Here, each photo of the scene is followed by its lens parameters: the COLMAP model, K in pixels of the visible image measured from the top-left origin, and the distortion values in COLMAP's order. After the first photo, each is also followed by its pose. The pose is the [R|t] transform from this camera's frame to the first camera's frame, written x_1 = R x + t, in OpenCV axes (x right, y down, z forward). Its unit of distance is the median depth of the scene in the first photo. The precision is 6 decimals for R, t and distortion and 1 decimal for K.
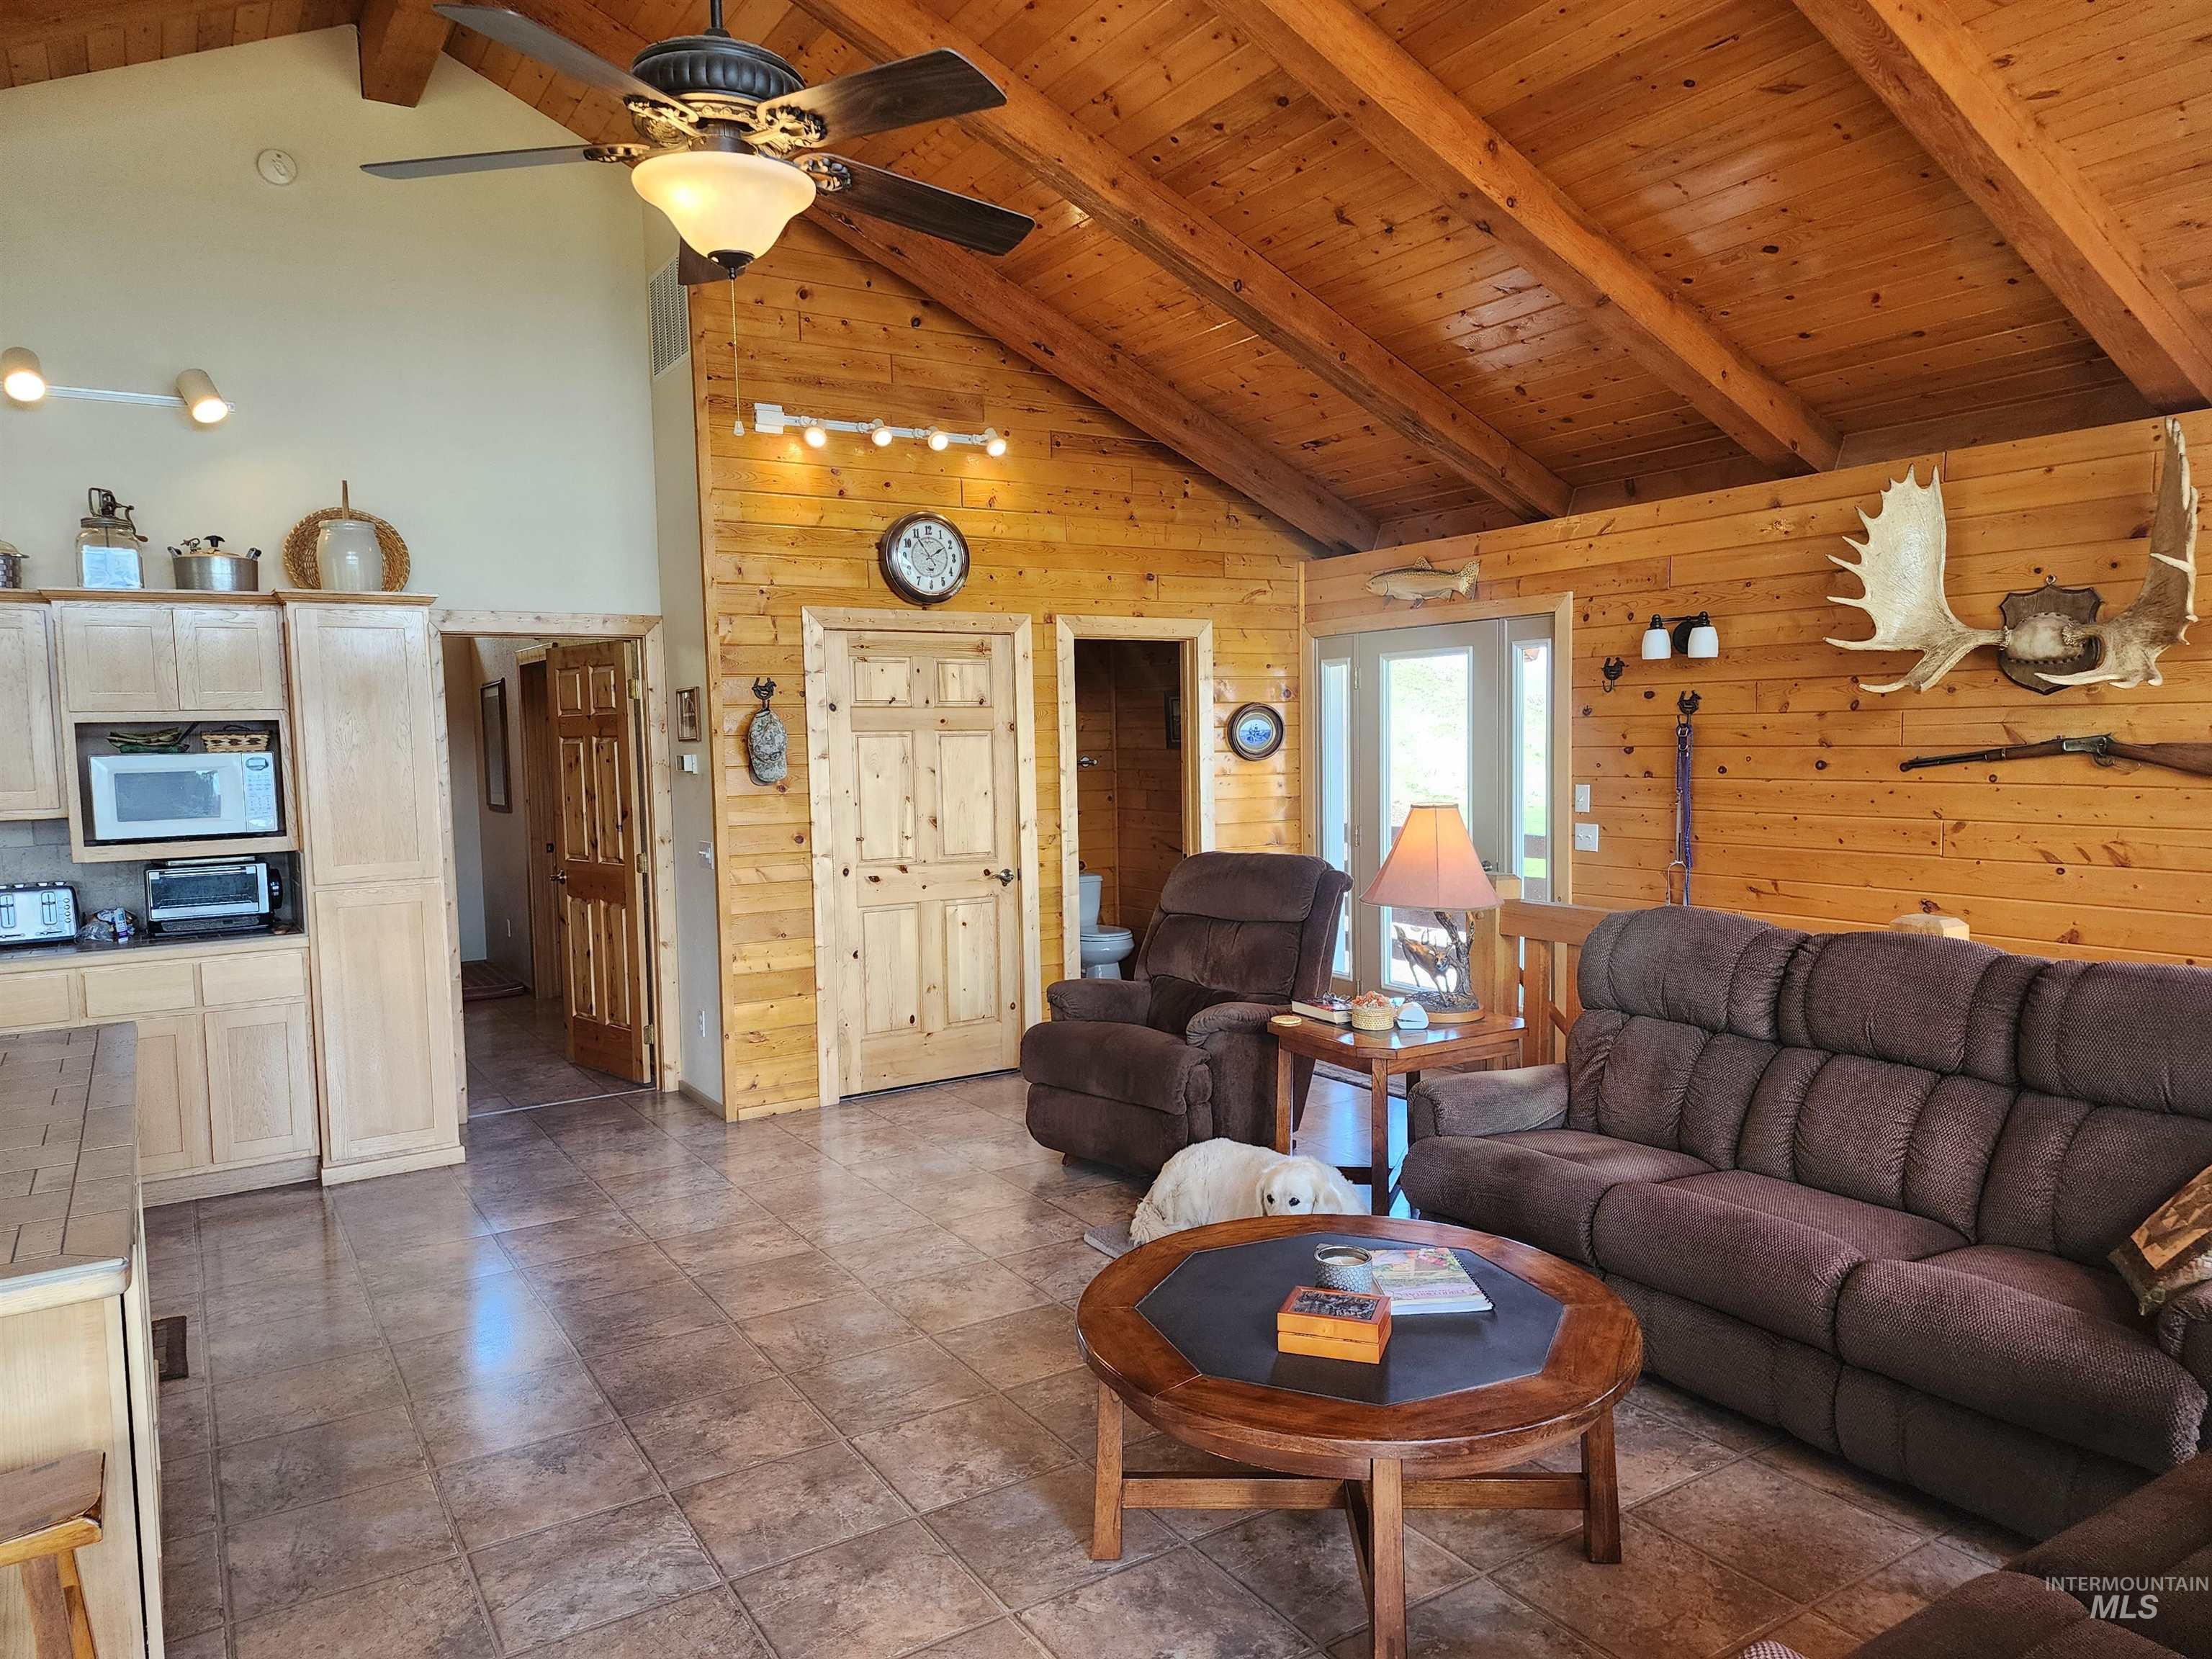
lens RADIAL K [[1472.9, 0, 1114.9], [0, 1472.9, 836.8], [0, 0, 1]] dist [0.077029, -0.062049]
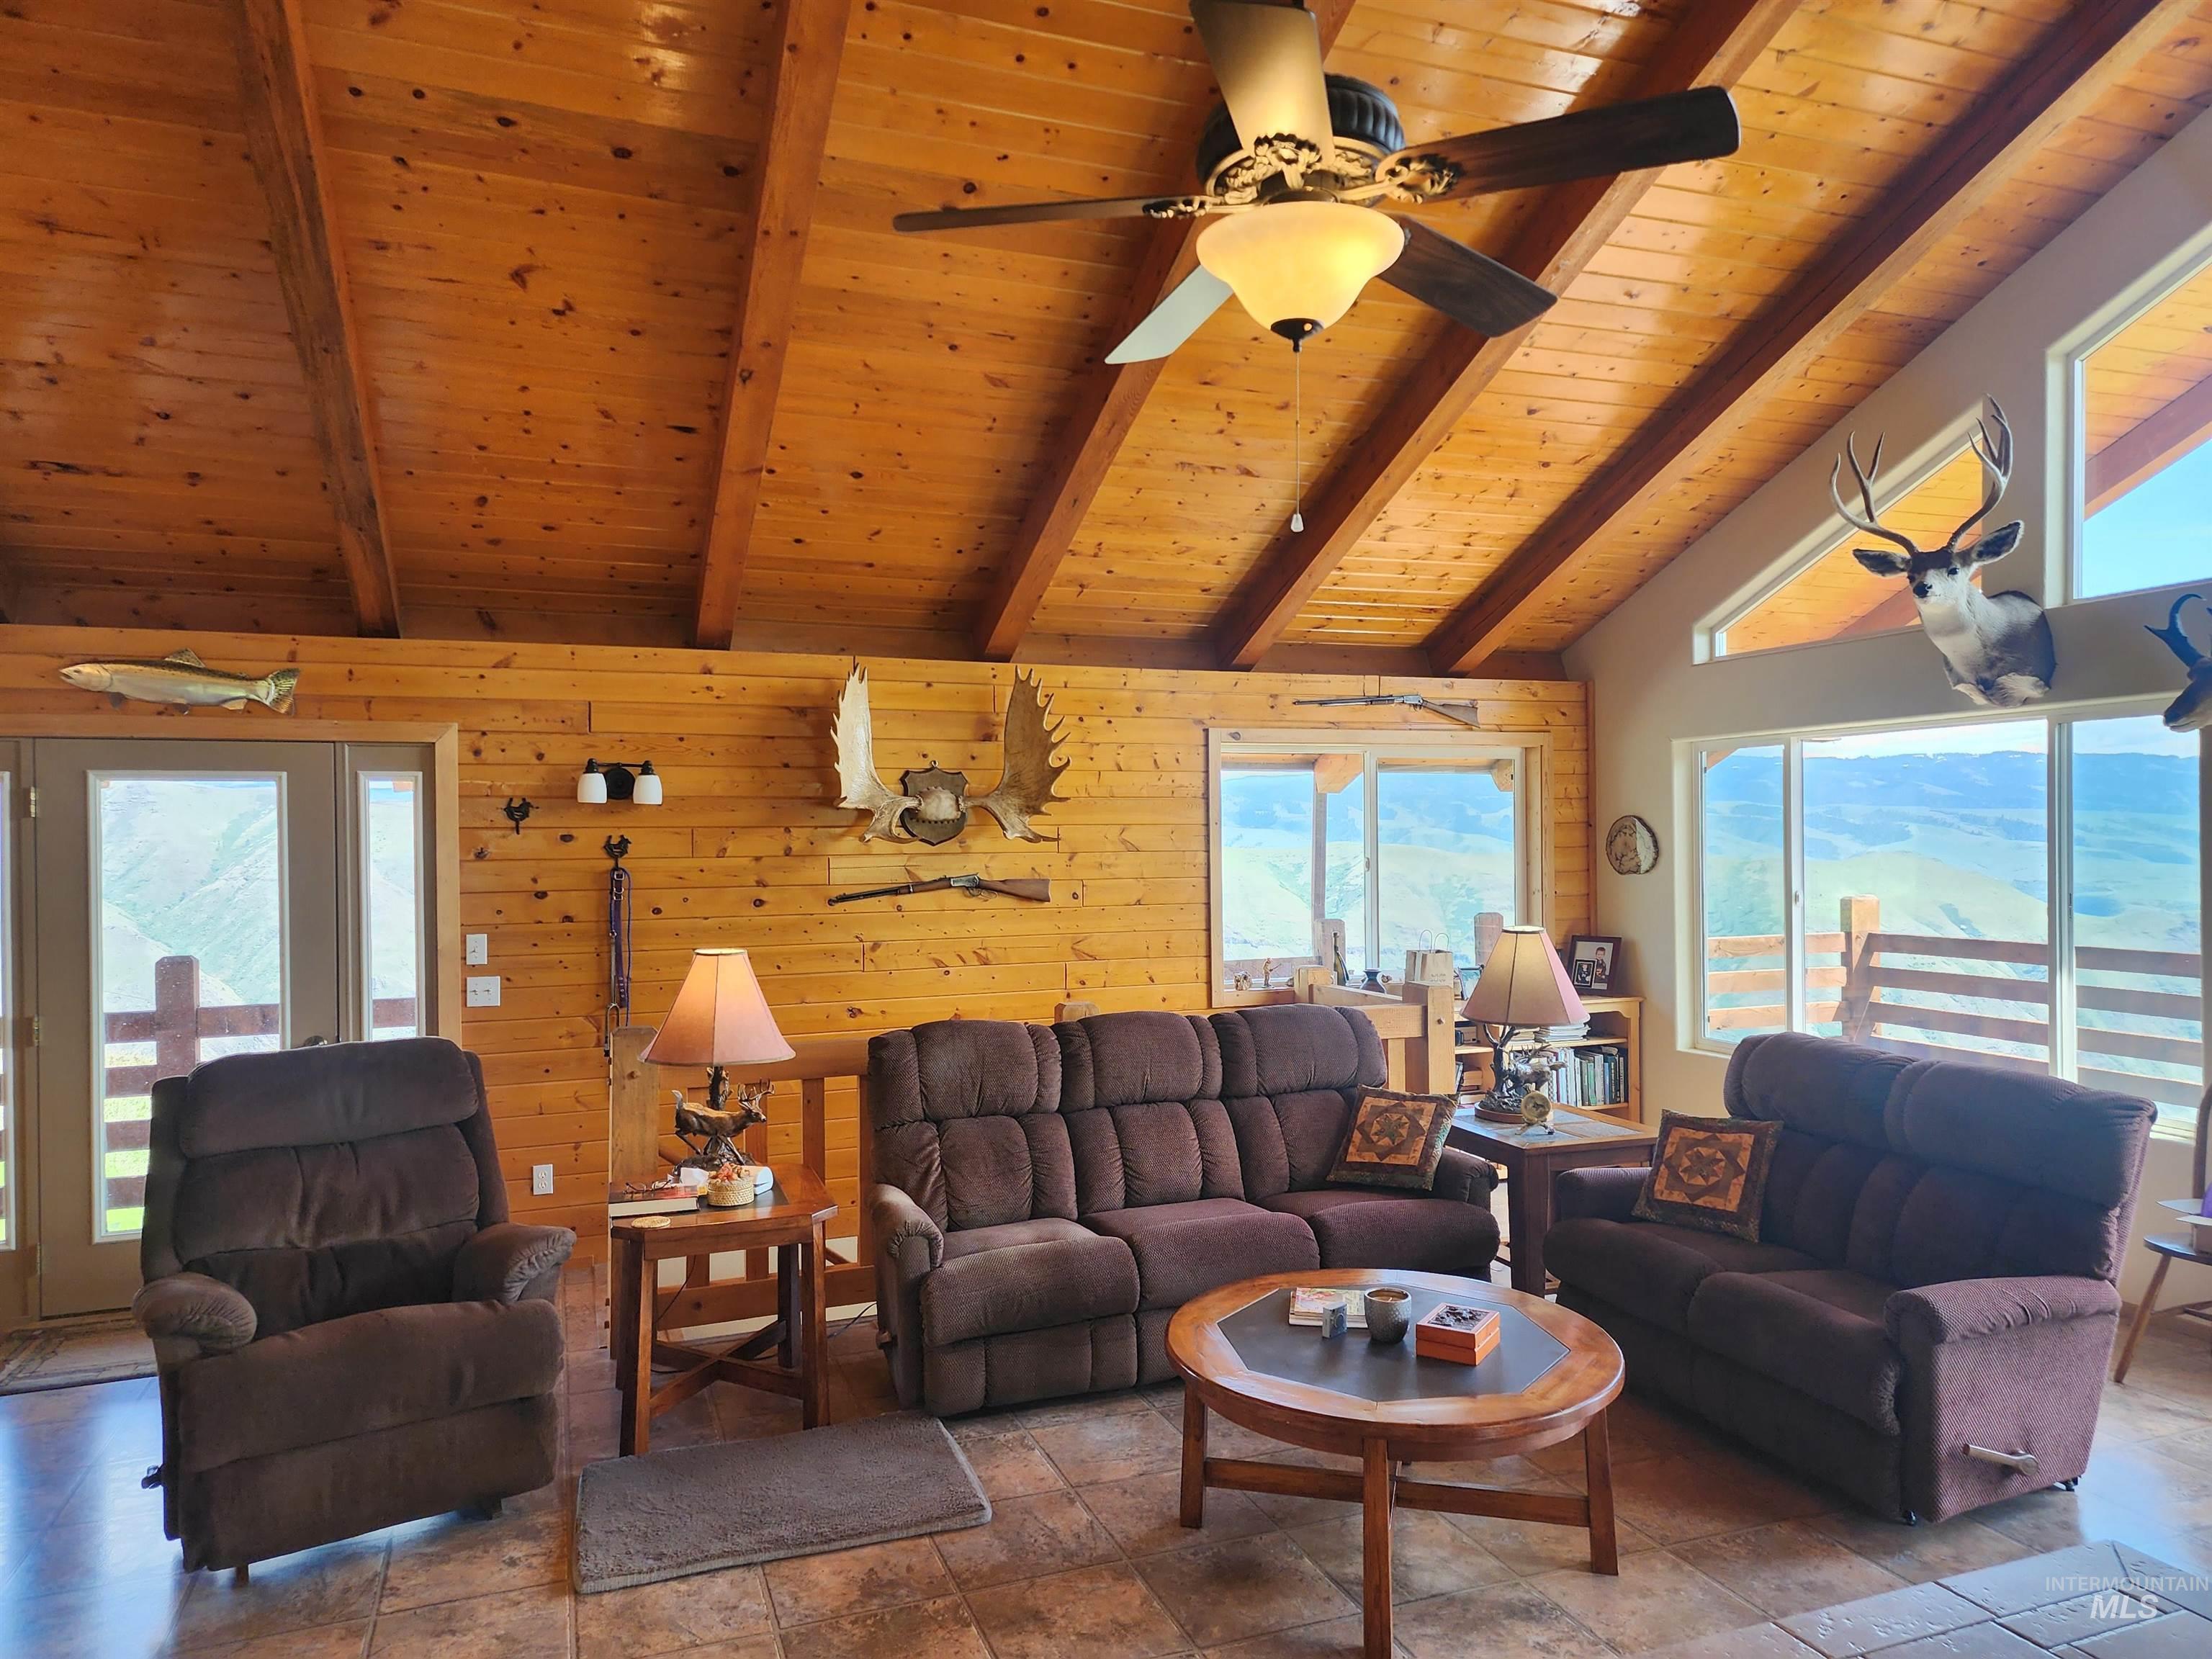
lens RADIAL K [[1472.9, 0, 1119.5], [0, 1472.9, 859.3], [0, 0, 1]] dist [0.077029, -0.062049]
pose [[0.189589, 0.001216, 0.981863, -0.520132], [0.077836, 0.996834, -0.016264, -0.036096], [-0.978773, 0.079508, 0.188894, 0.445341]]
